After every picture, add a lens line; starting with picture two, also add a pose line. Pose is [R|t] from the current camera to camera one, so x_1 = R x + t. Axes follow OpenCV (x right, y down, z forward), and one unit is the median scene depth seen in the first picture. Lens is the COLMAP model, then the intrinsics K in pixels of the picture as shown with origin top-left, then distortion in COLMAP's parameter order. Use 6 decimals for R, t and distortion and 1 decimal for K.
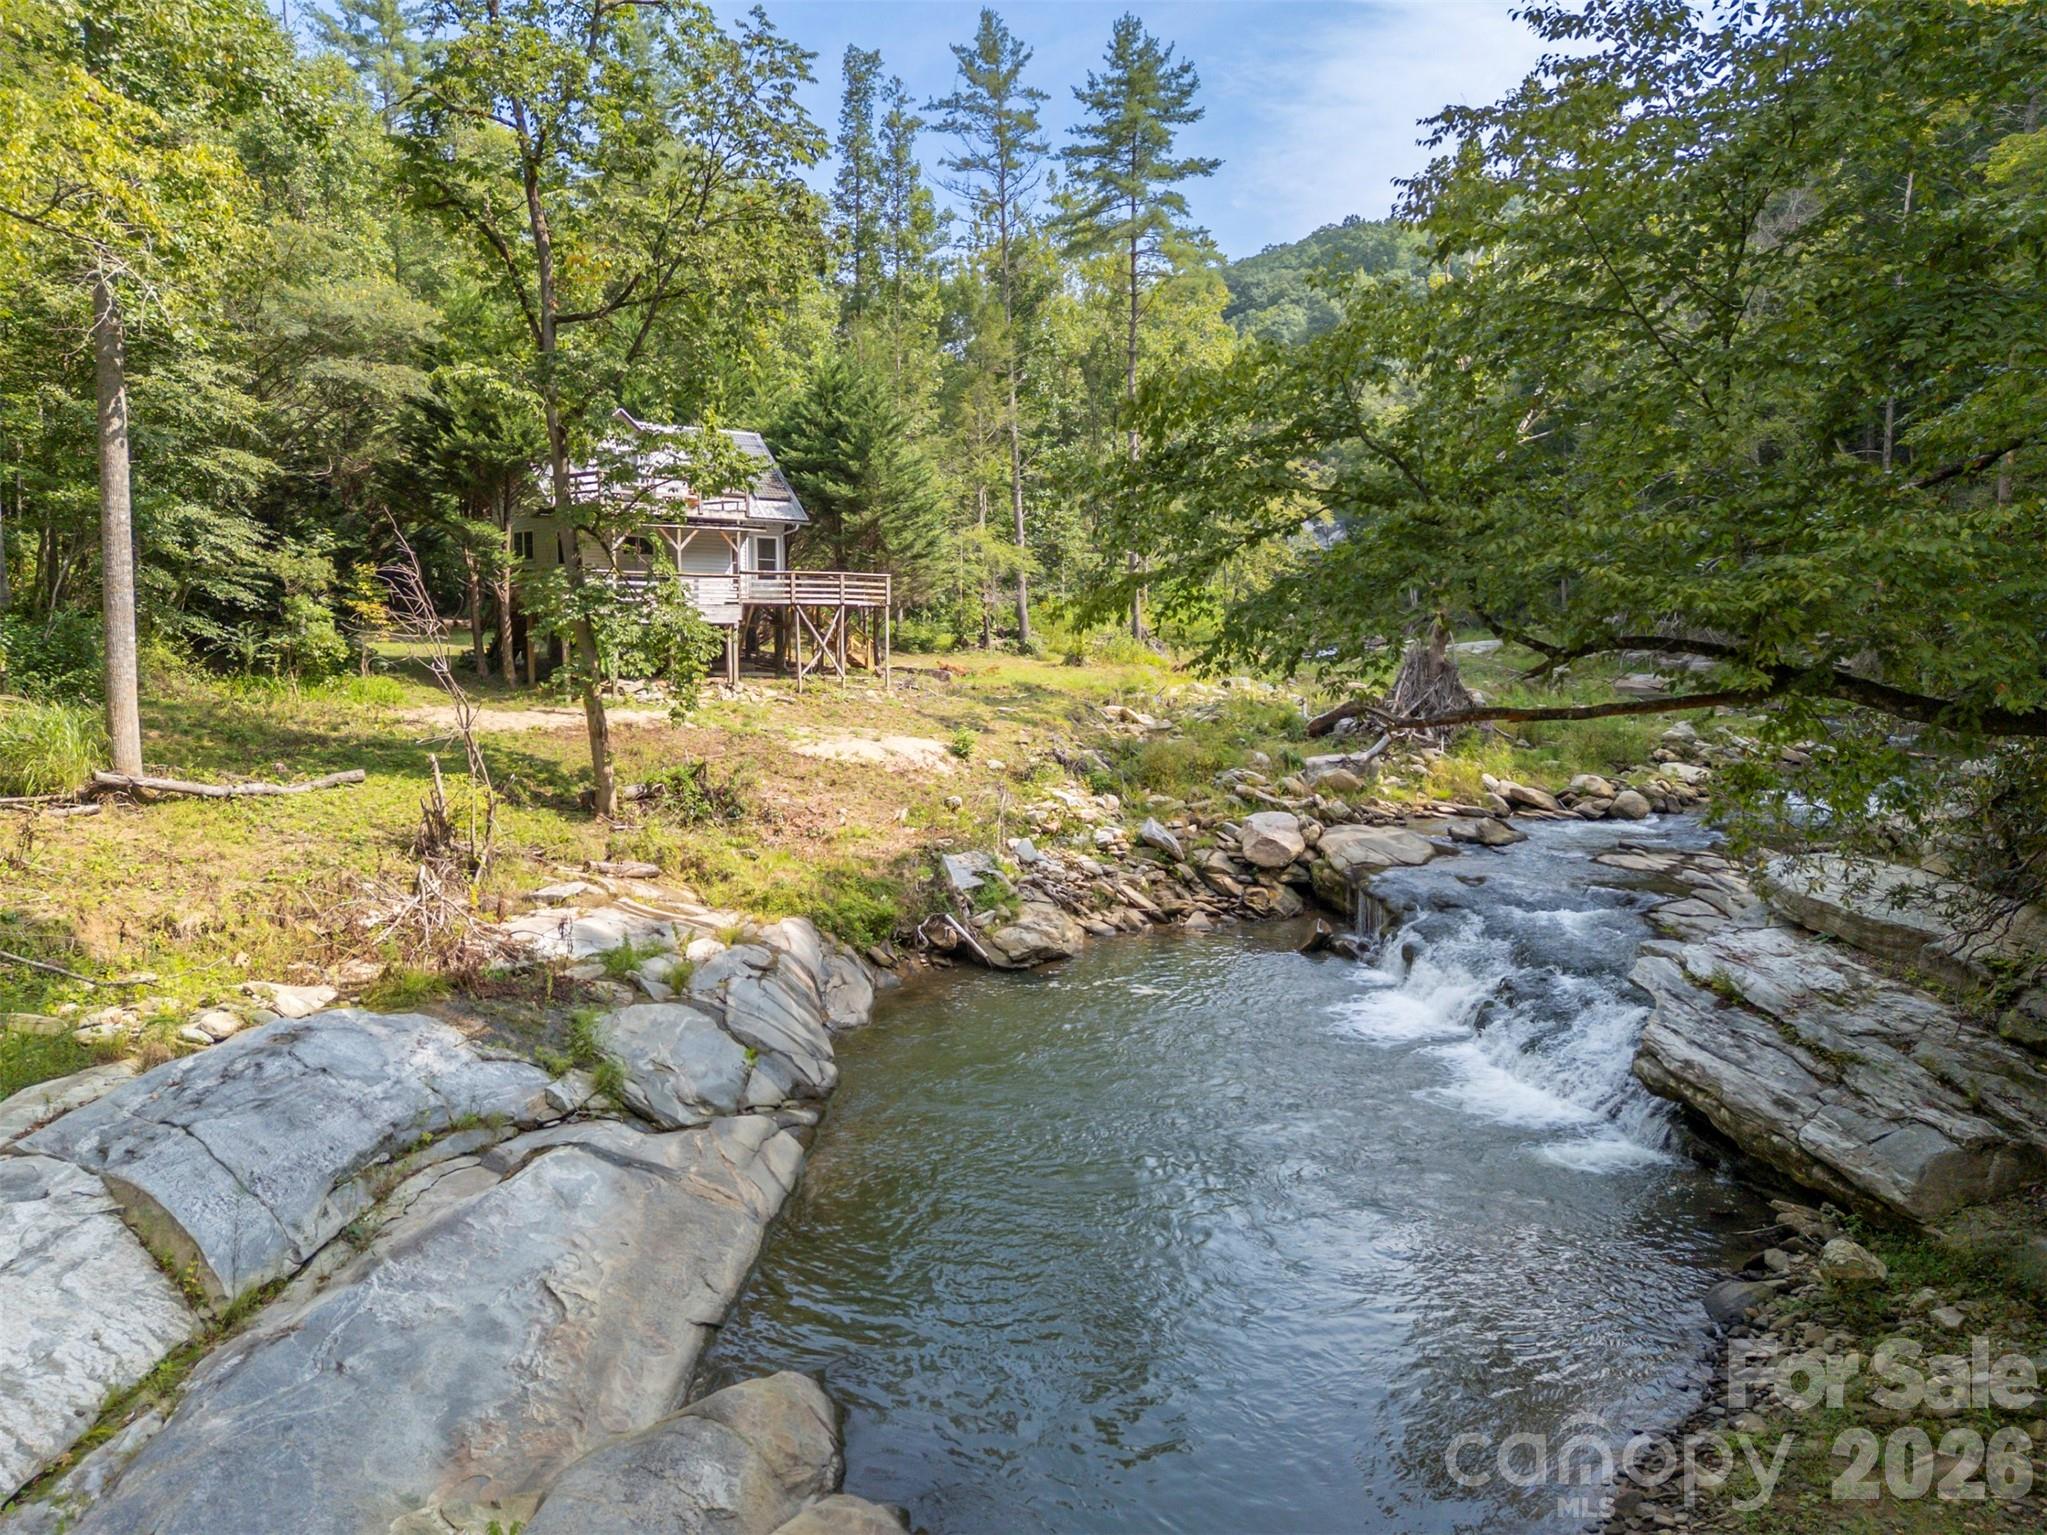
lens RADIAL K [[1501.2, 0, 1017.3], [0, 1501.2, 763.1], [0, 0, 1]] dist [0.083076, -0.078739]
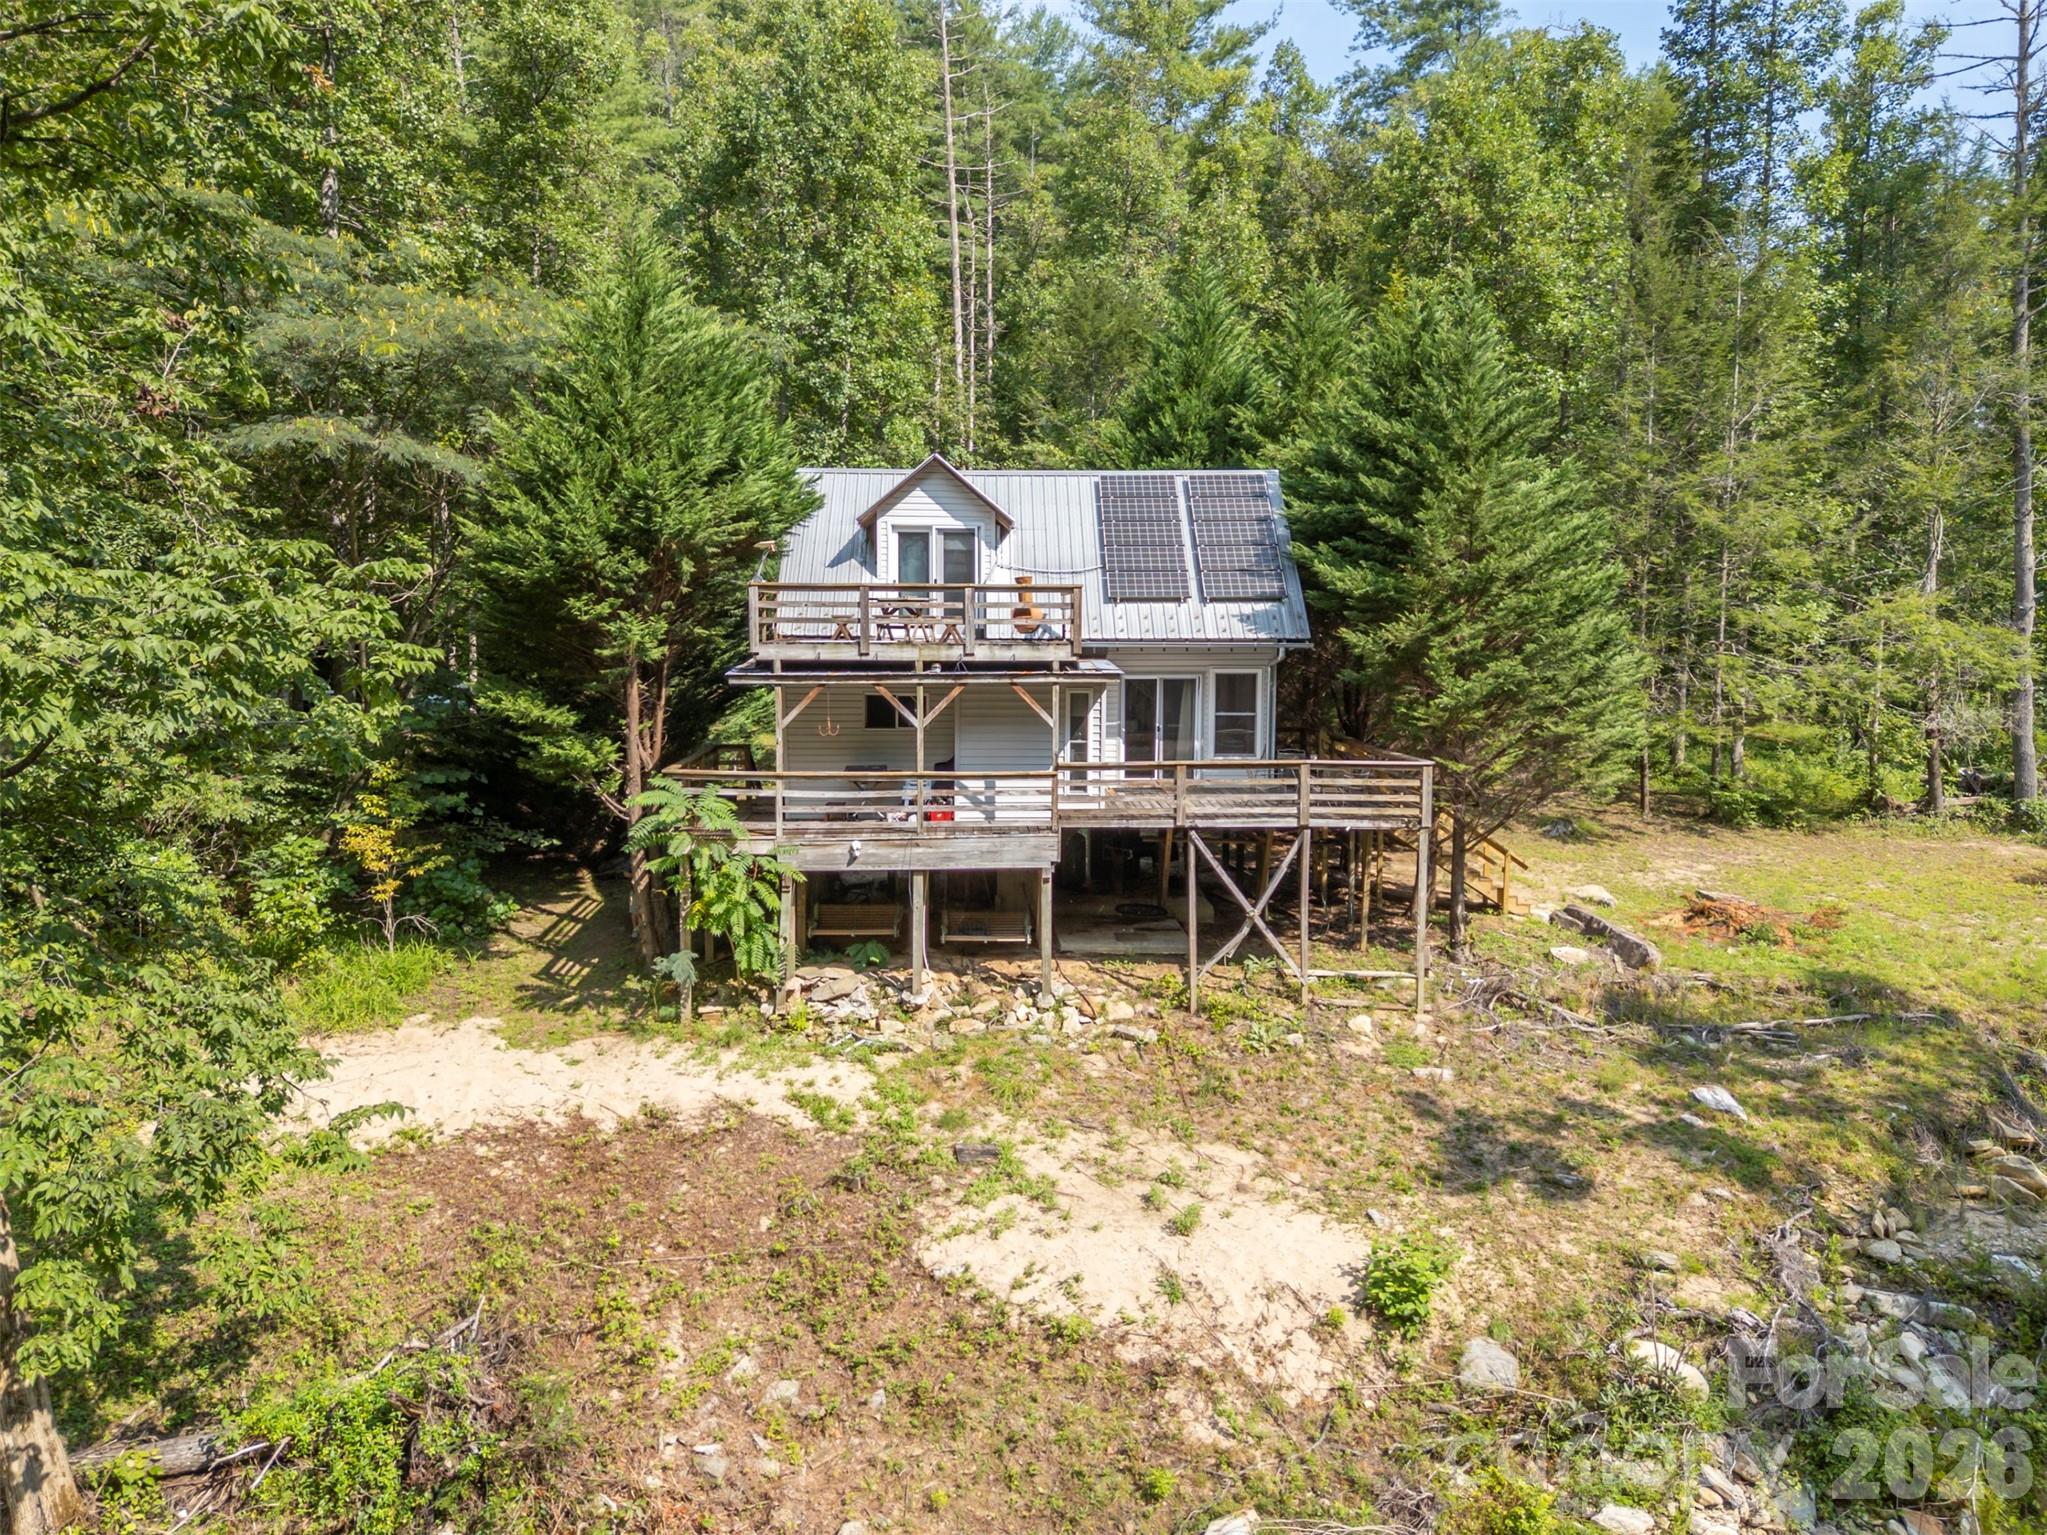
lens RADIAL K [[1501.2, 0, 1022.7], [0, 1501.2, 759.3], [0, 0, 1]] dist [0.083076, -0.078739]
pose [[0.776366, 0.049996, -0.628297, 0.112022], [-0.059649, 0.998203, 0.005725, -0.129451], [0.627454, 0.033032, 0.777953, 0.605946]]
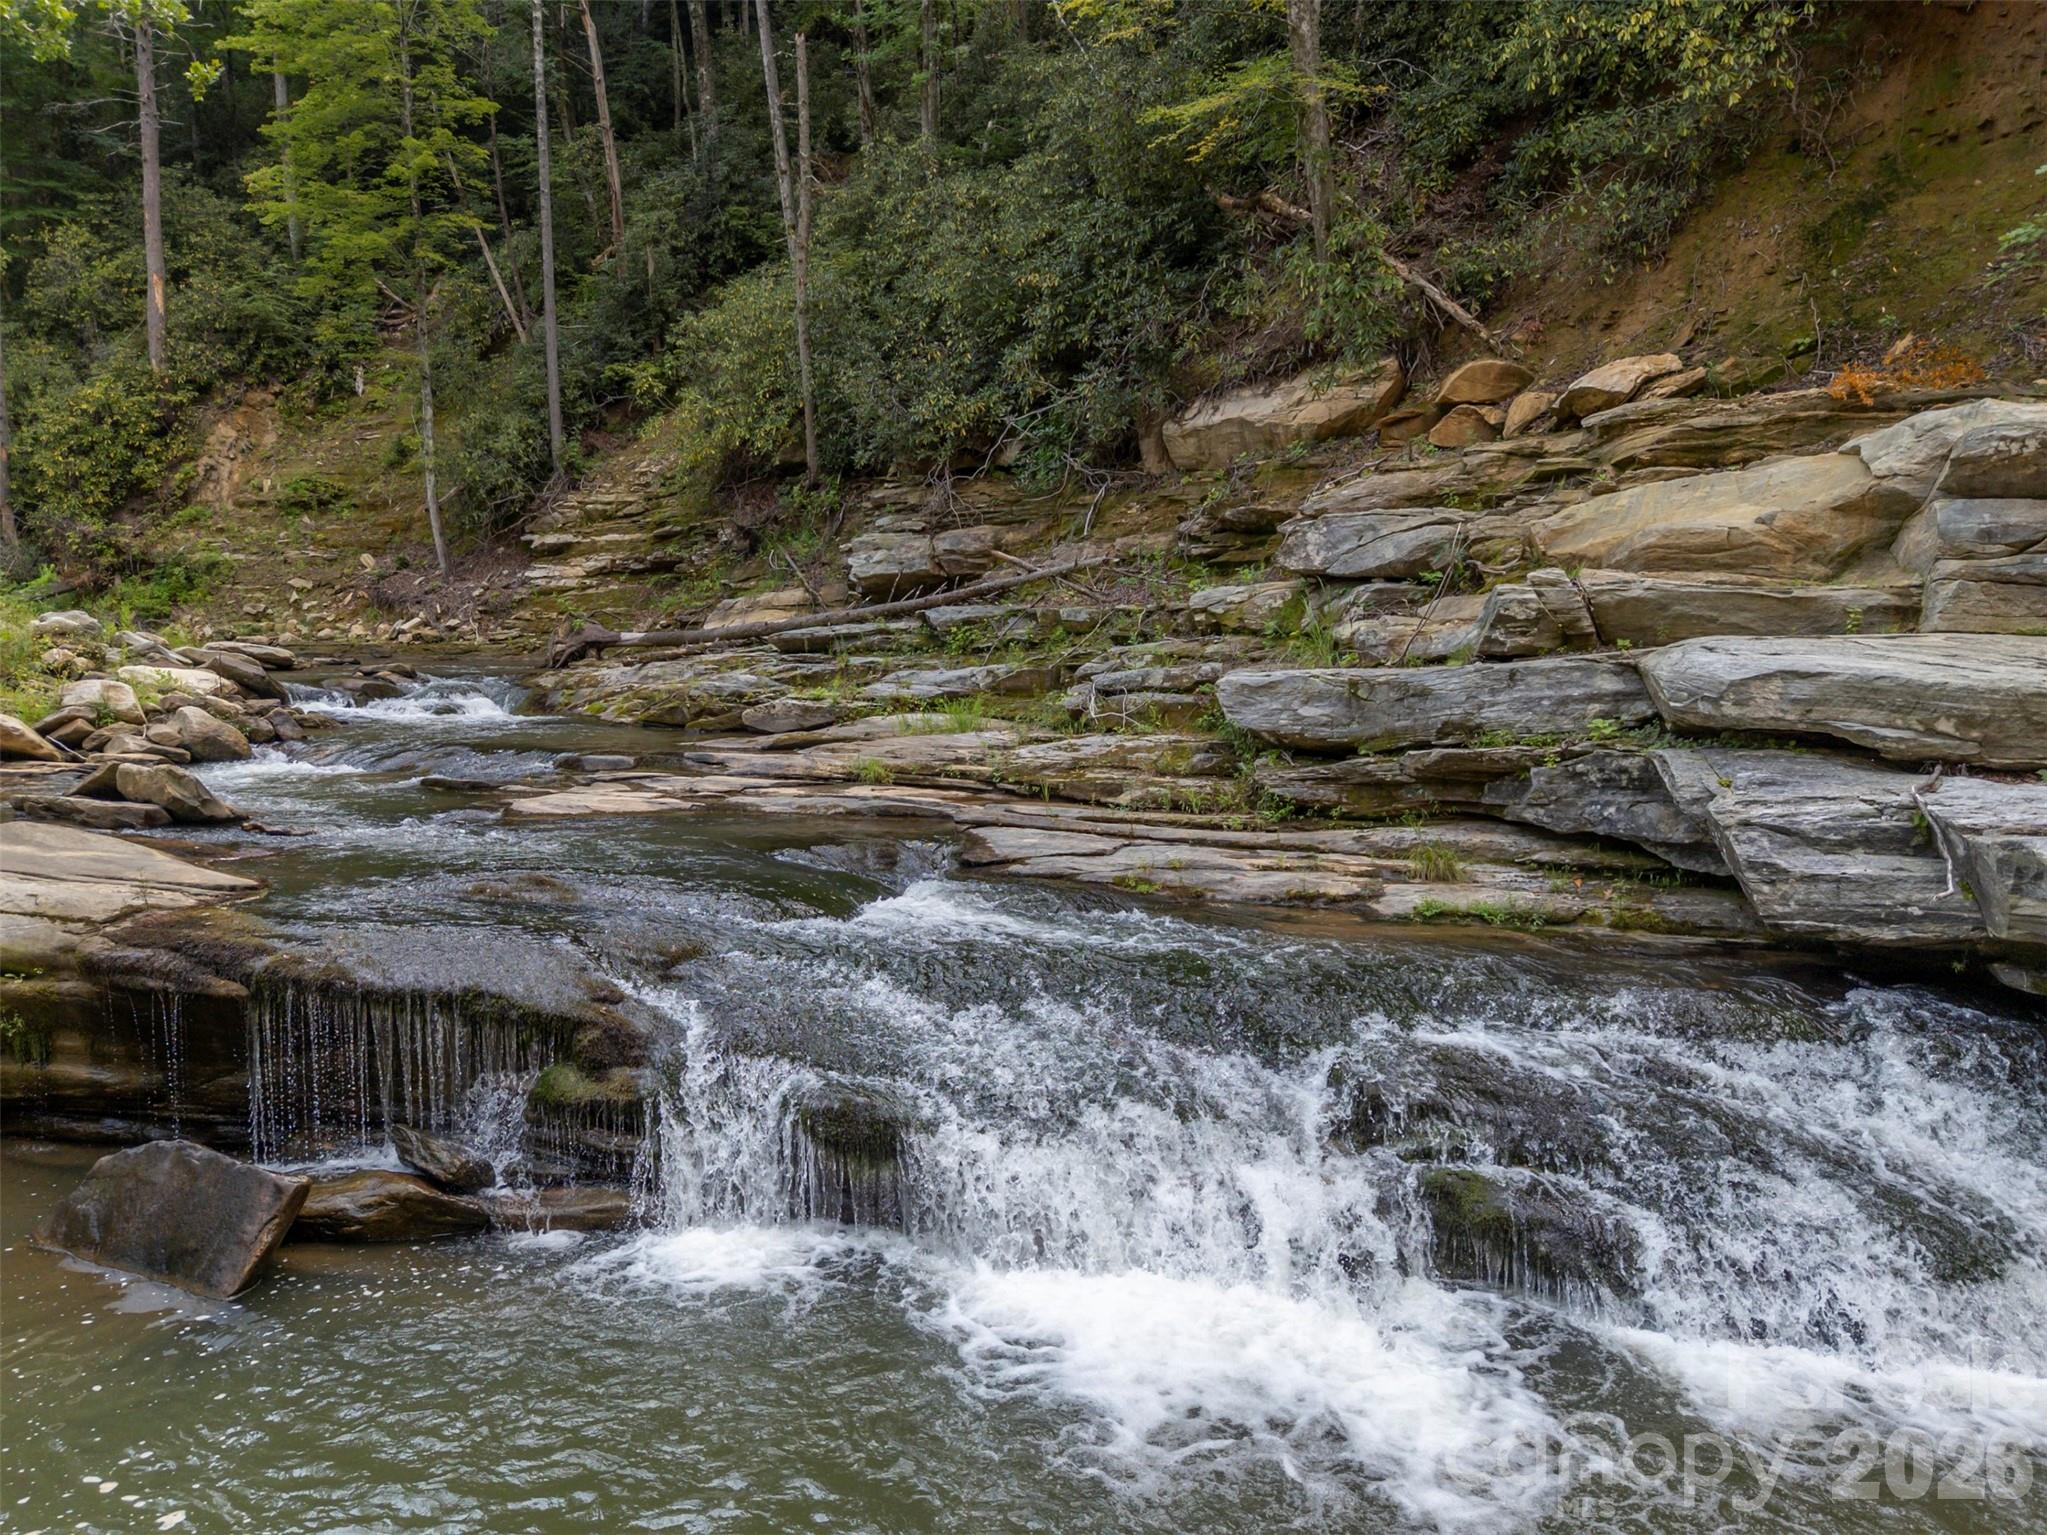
lens RADIAL K [[1501.2, 0, 1021.2], [0, 1501.2, 761.3], [0, 0, 1]] dist [0.083076, -0.078739]
pose [[0.264509, -0.088997, 0.960268, -0.004714], [0.087584, 0.993835, 0.067982, 0.025828], [-0.960398, 0.066122, 0.270673, 0.604870]]
